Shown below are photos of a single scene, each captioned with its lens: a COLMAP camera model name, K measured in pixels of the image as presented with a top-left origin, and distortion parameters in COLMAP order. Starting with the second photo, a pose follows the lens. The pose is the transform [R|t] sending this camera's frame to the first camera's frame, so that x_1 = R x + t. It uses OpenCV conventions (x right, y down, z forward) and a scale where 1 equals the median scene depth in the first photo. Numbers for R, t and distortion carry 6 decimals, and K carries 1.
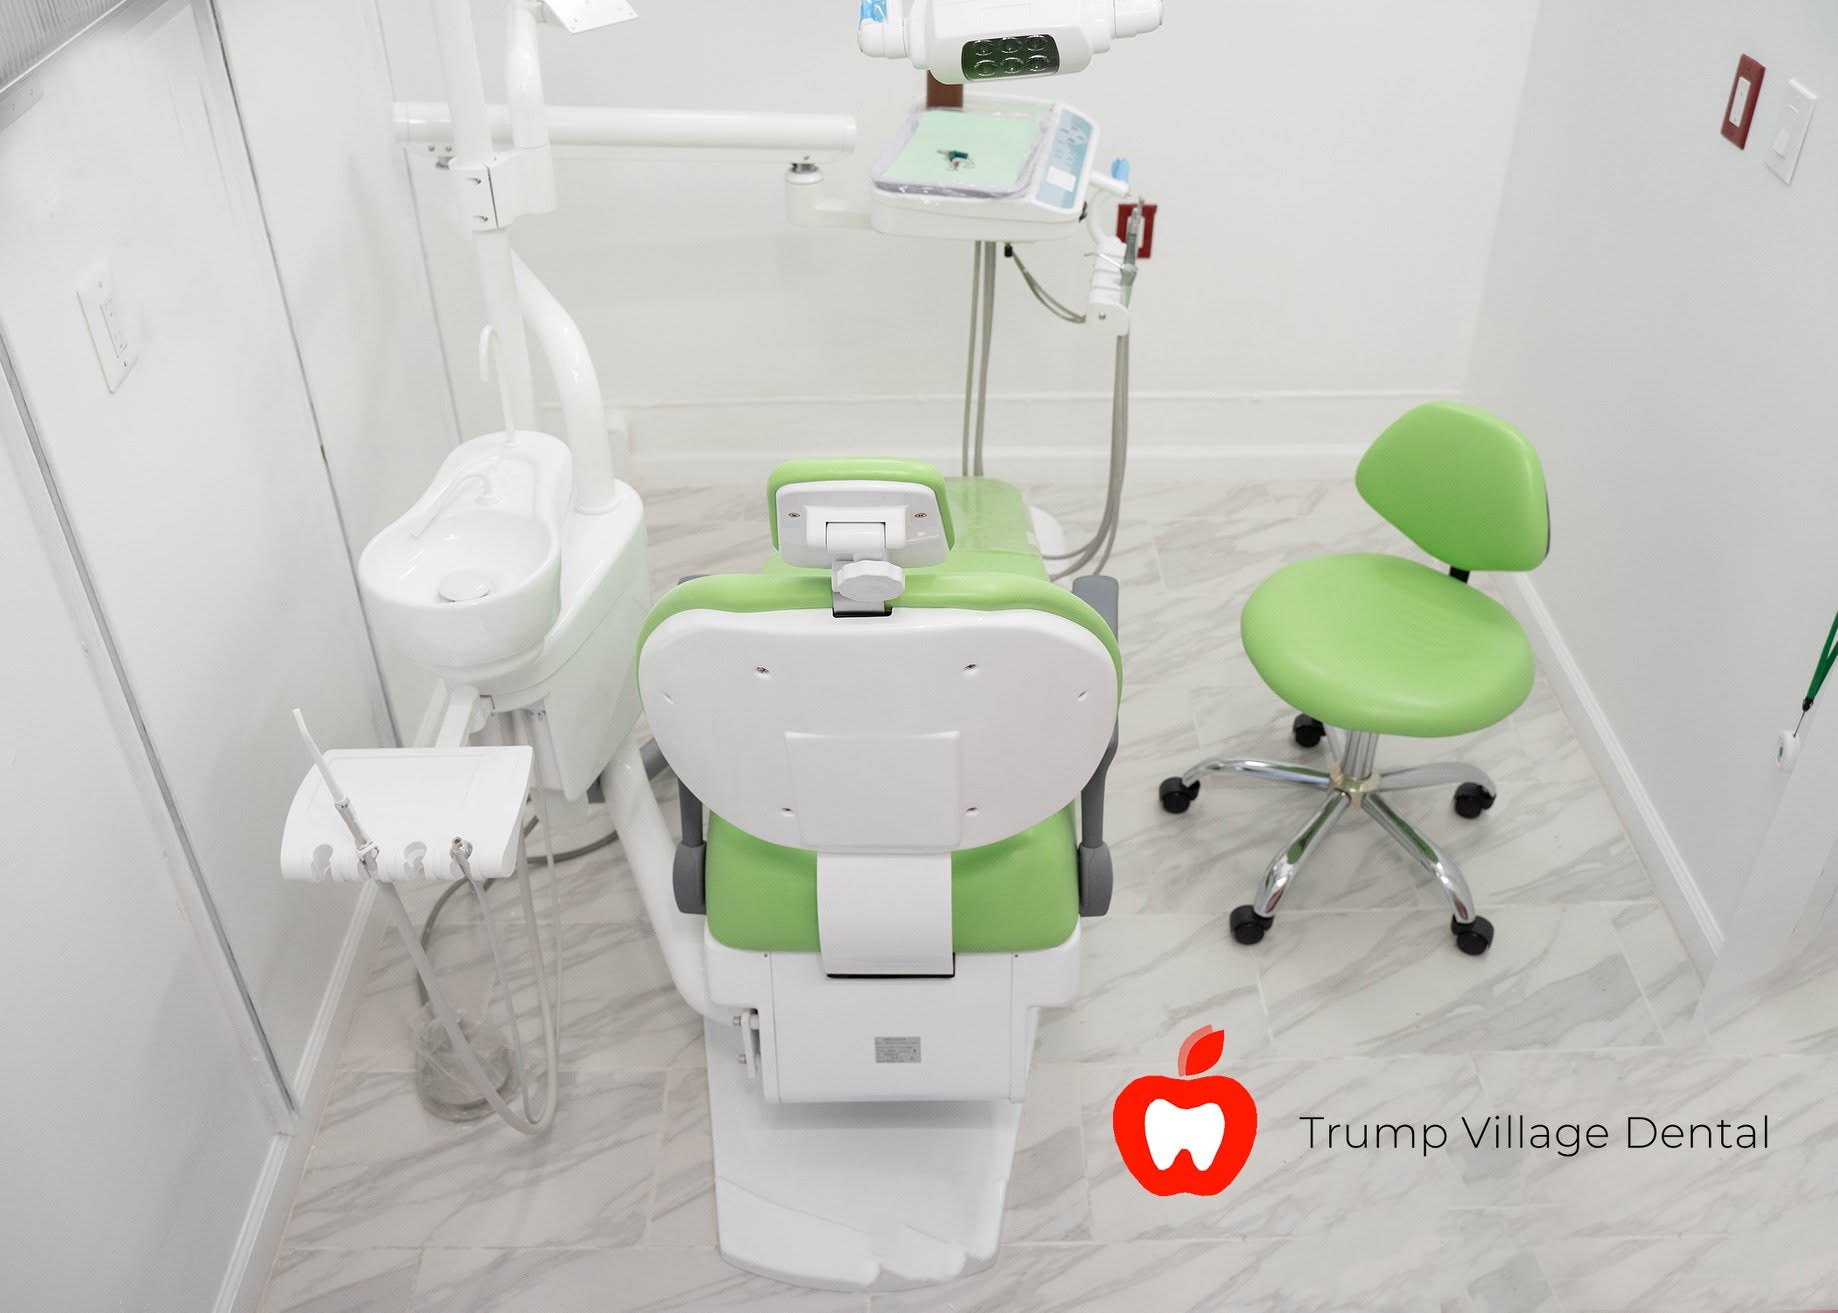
lens RADIAL K [[1606.5, 0, 919.0], [0, 1606.5, 656.5], [0, 0, 1]] dist [-0.103644, -0.004062]
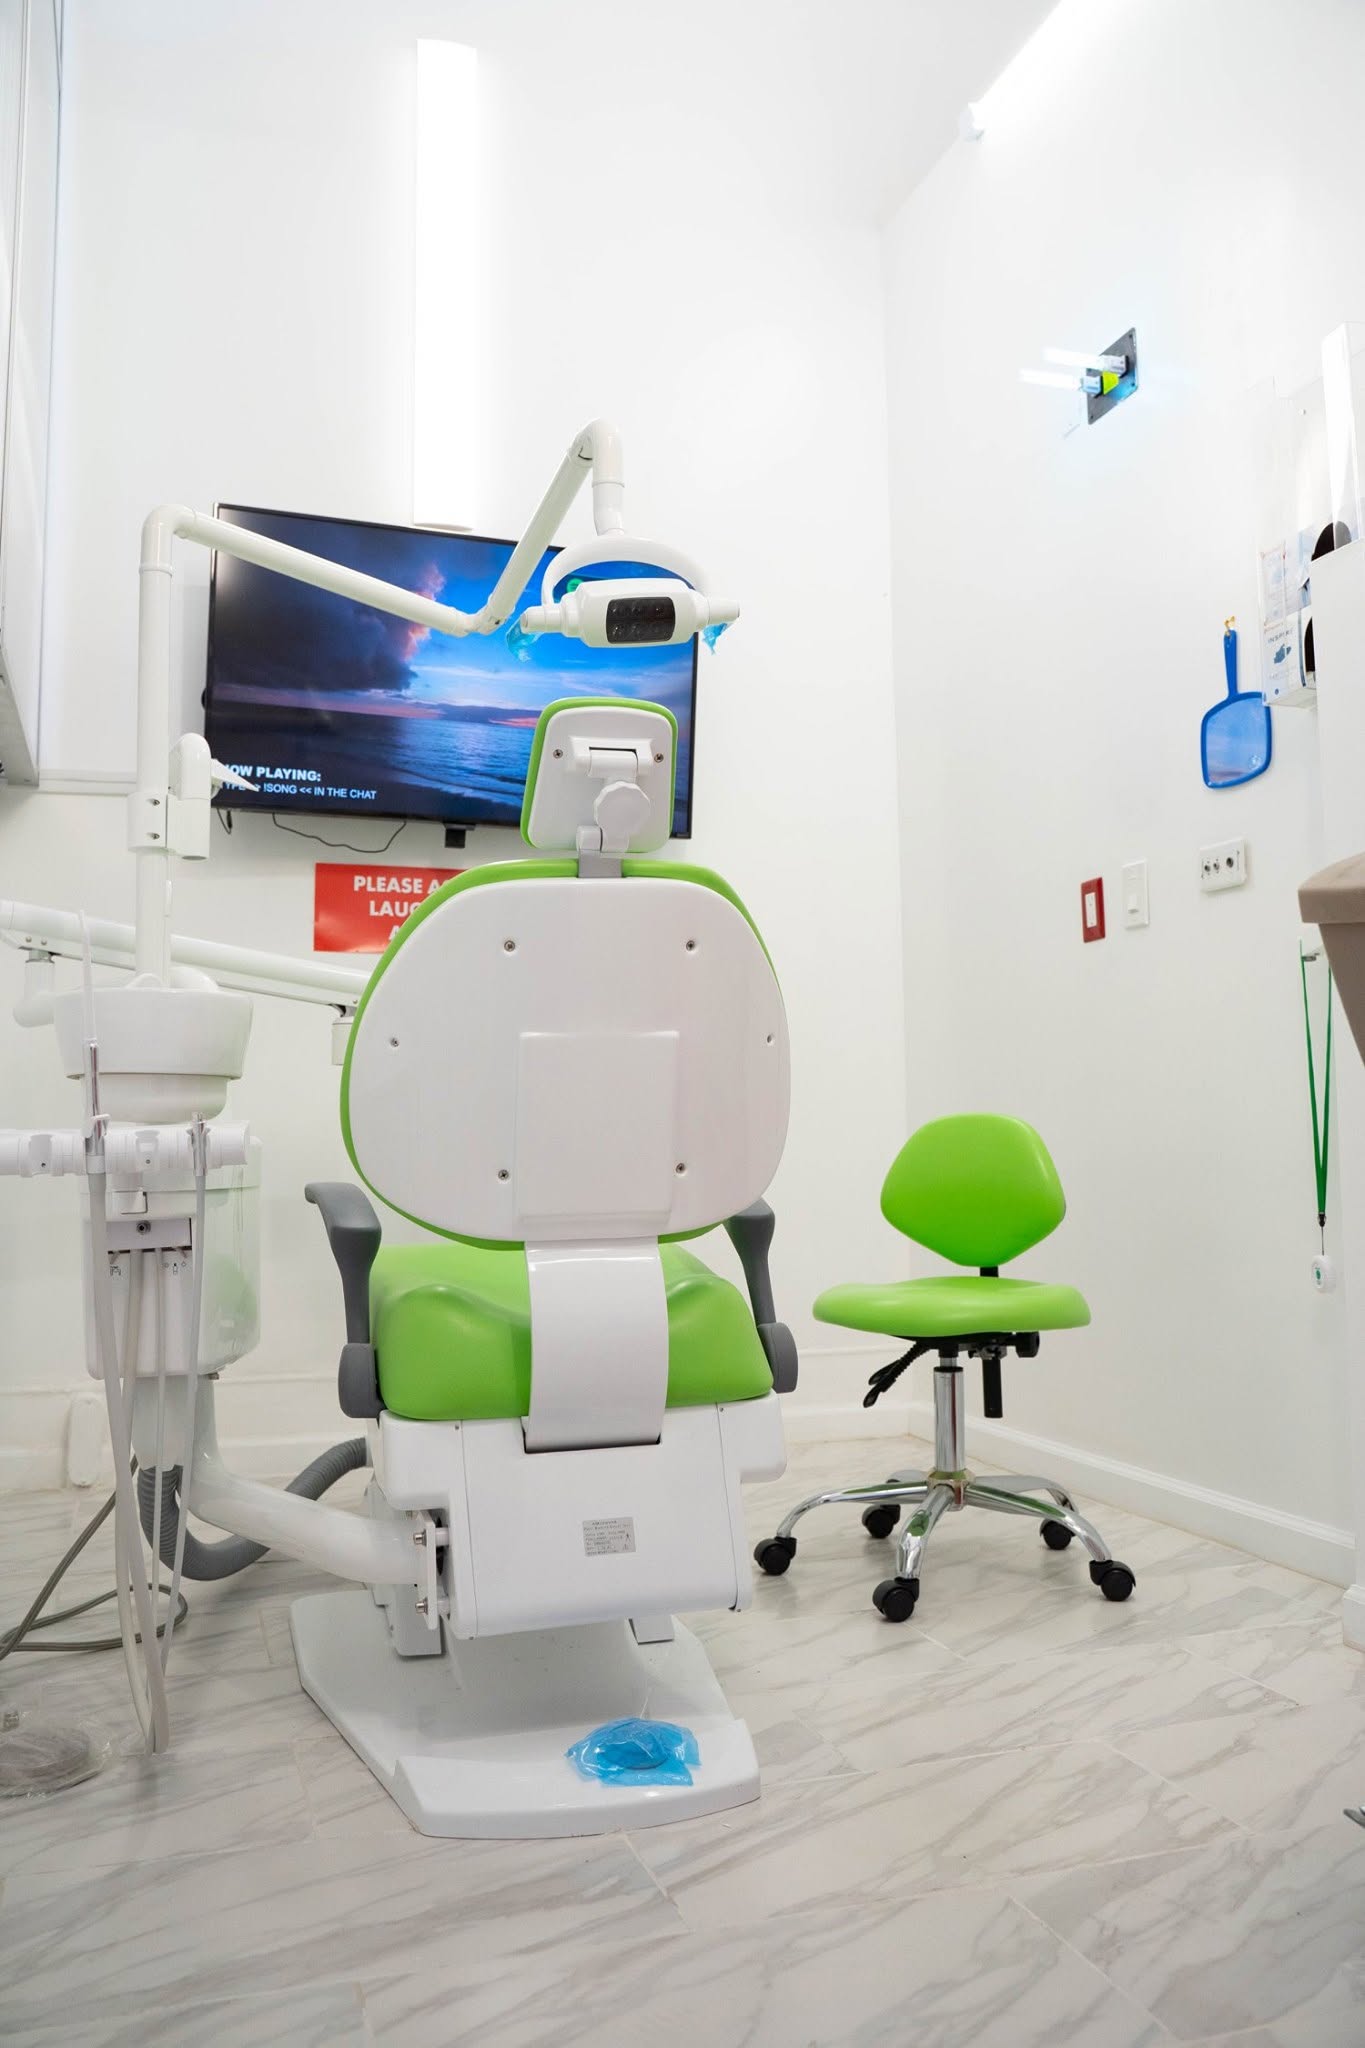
lens RADIAL K [[1622.1, 0, 682.5], [0, 1622.1, 1024.0], [0, 0, 1]] dist [-0.084201, 0.006577]
pose [[0.955356, 0.018796, 0.294857, -0.233130], [0.179909, 0.754617, -0.631020, 0.578656], [-0.234365, 0.655897, 0.717546, 0.159141]]
